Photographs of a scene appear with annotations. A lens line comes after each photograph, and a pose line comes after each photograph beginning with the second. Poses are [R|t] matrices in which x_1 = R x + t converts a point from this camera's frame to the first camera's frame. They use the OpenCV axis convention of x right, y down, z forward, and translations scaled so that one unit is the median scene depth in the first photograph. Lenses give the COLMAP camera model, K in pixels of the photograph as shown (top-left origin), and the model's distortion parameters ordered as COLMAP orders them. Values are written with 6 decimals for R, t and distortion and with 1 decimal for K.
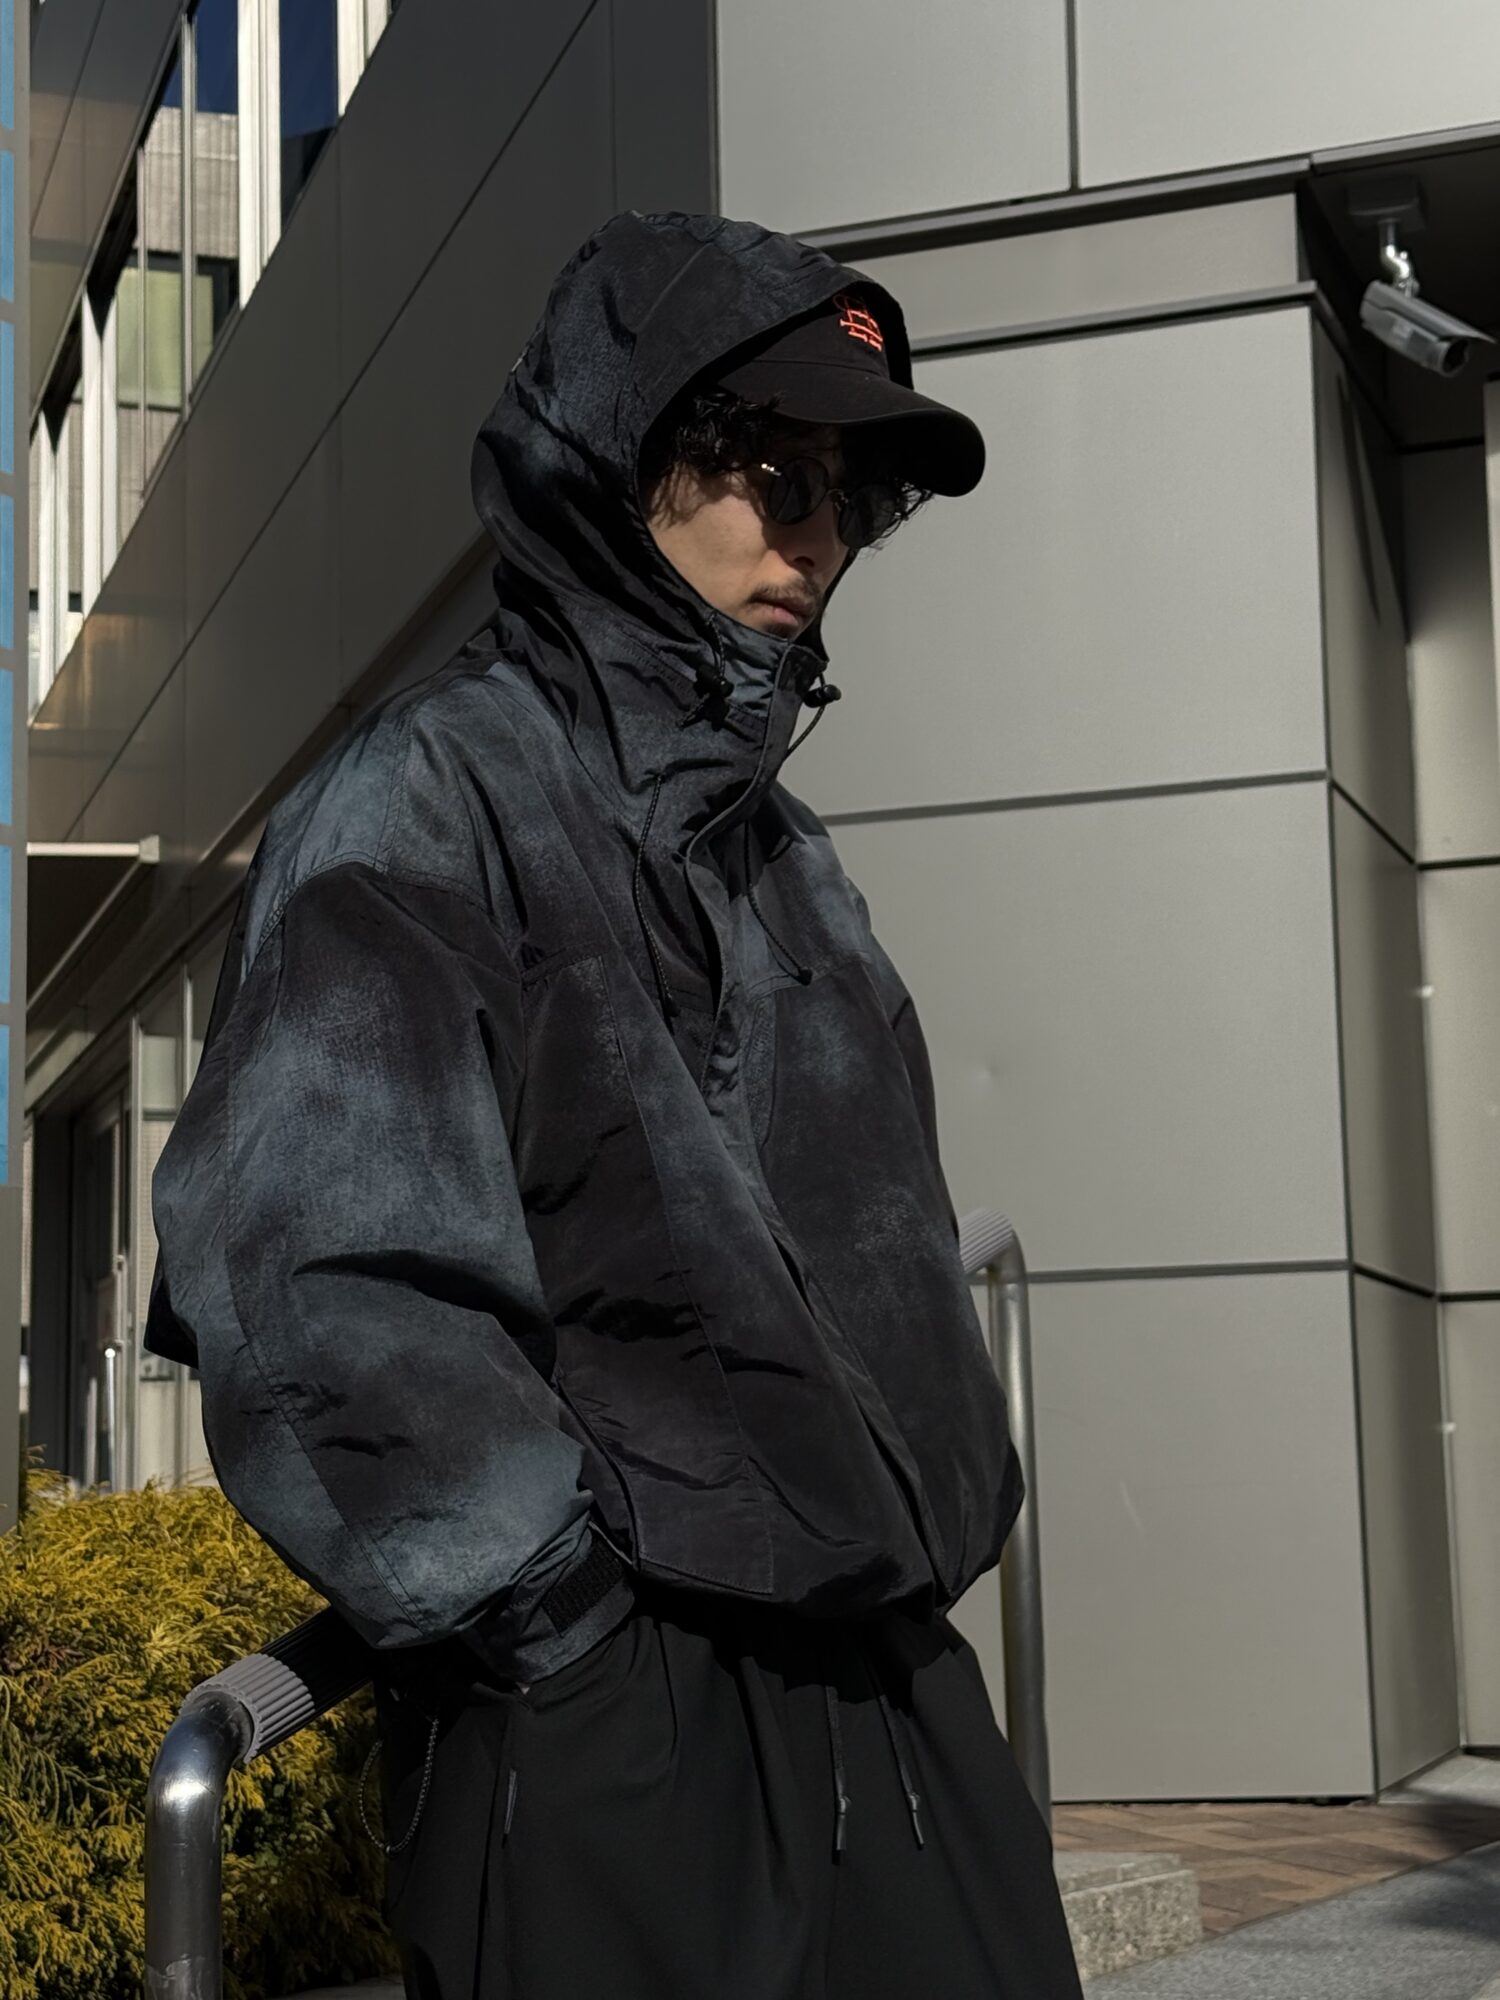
lens RADIAL K [[3505.3, 0, 754.1], [0, 3505.3, 985.7], [0, 0, 1]] dist [0.114902, 0.000000]
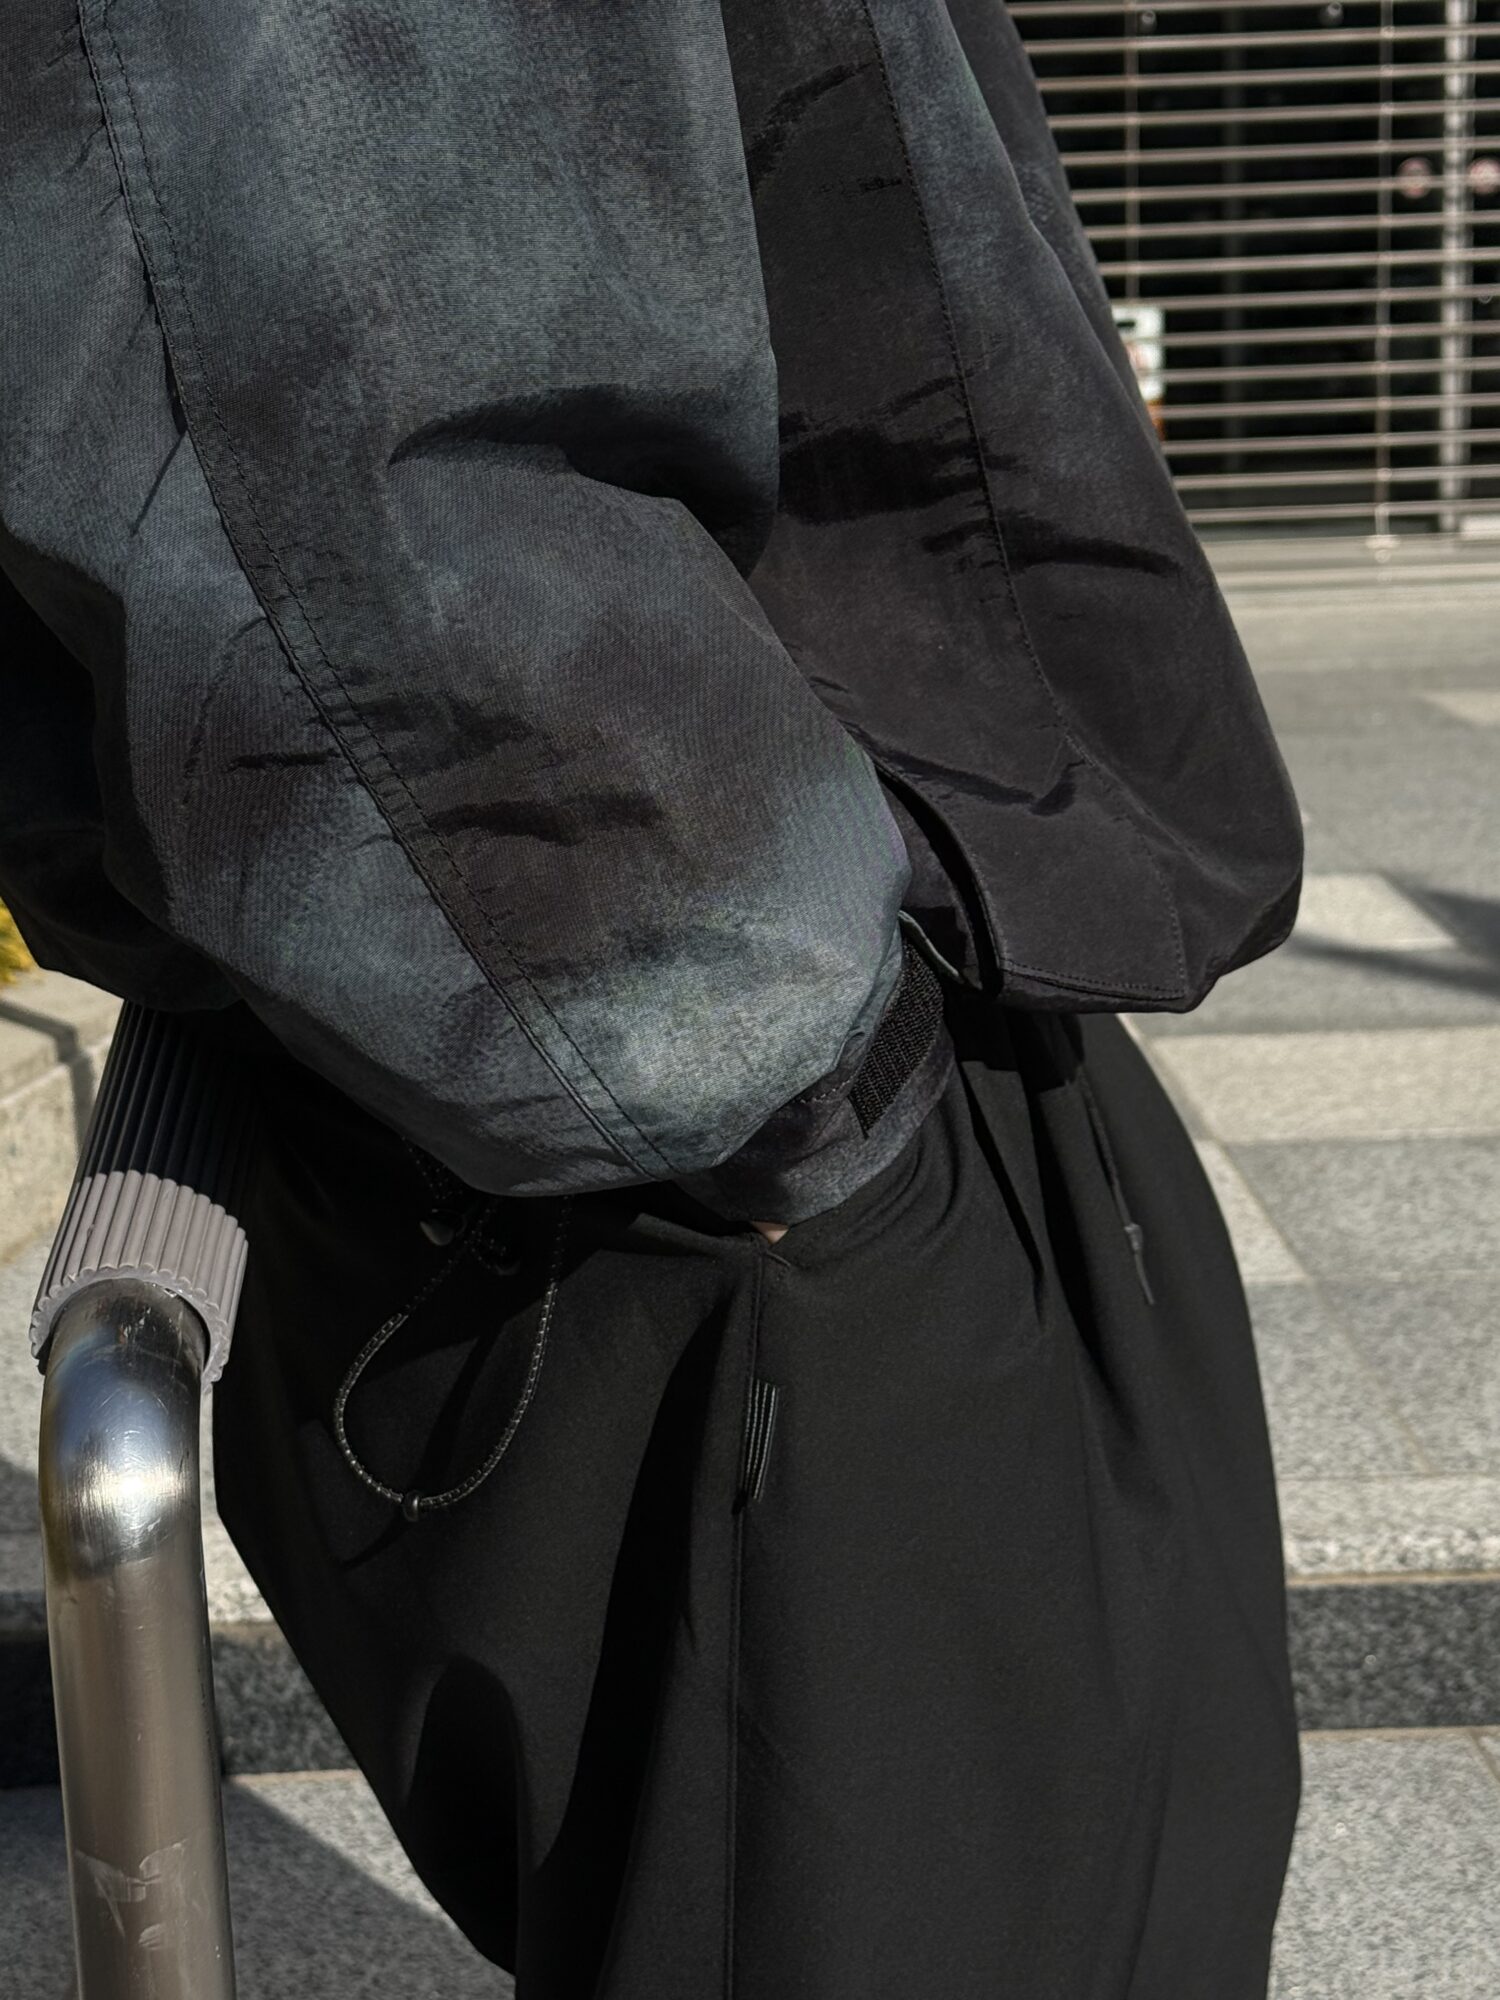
lens RADIAL K [[3505.3, 0, 728.4], [0, 3505.3, 1012.8], [0, 0, 1]] dist [0.114902, 0.000000]
pose [[0.923928, -0.113886, 0.365222, -0.242139], [-0.014657, 0.943425, 0.331262, 0.001371], [-0.382285, -0.311416, 0.869988, 0.544412]]
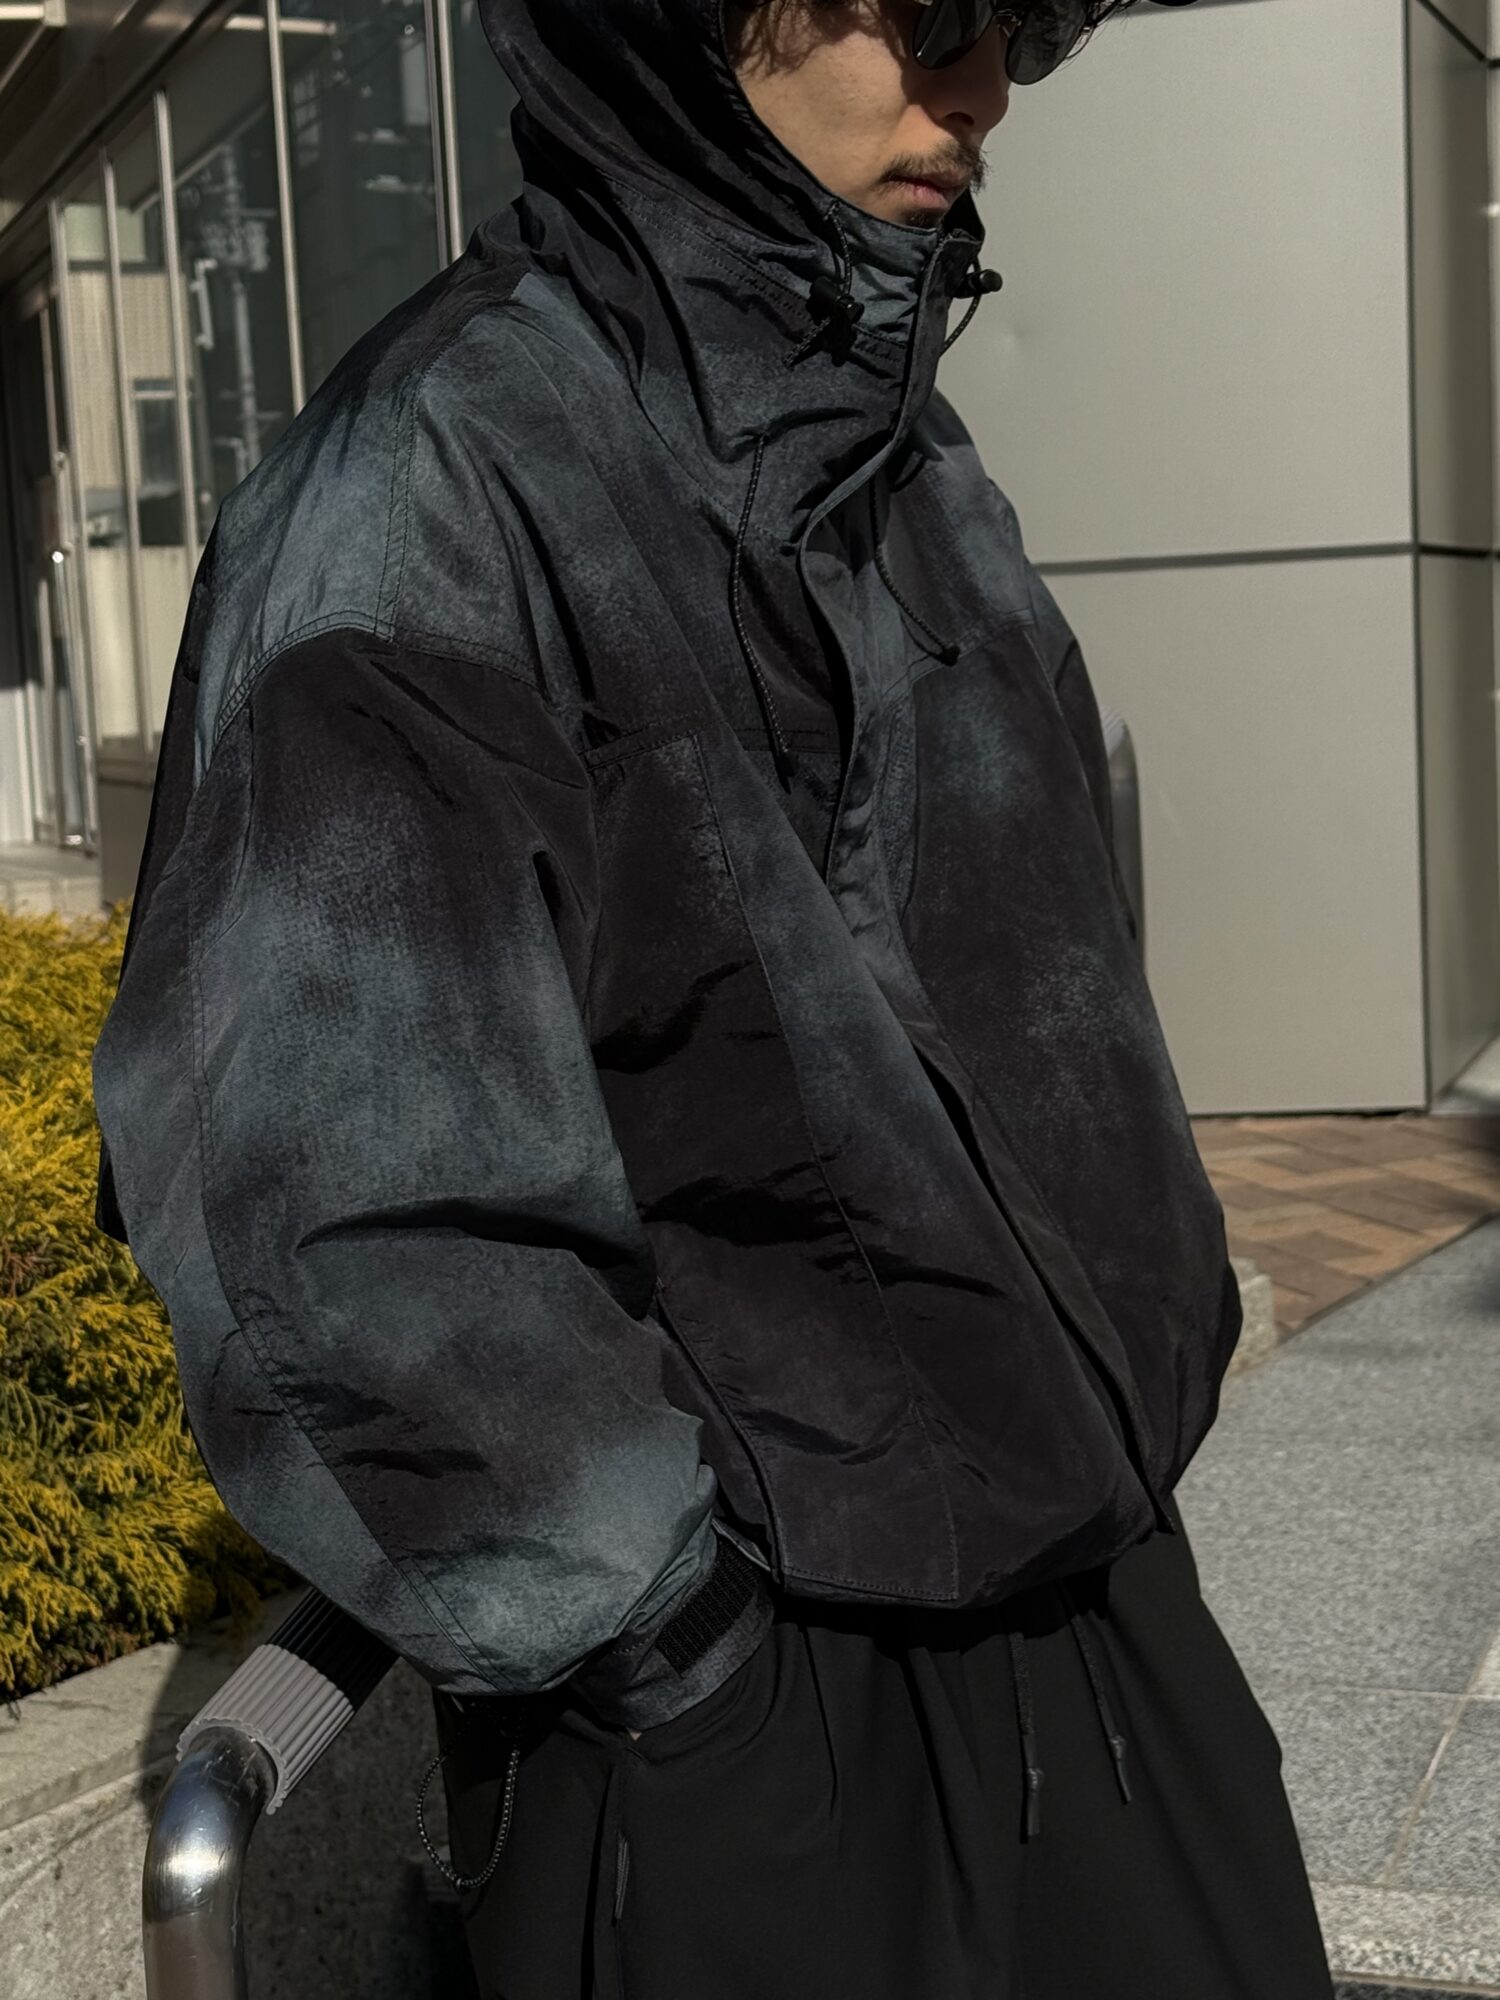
lens RADIAL K [[3505.3, 0, 790.0], [0, 3505.3, 987.3], [0, 0, 1]] dist [0.114902, 0.000000]
pose [[0.999458, -0.027183, 0.018591, -0.039570], [0.021636, 0.967586, 0.251612, -0.138546], [-0.024828, -0.251073, 0.967650, 0.293119]]
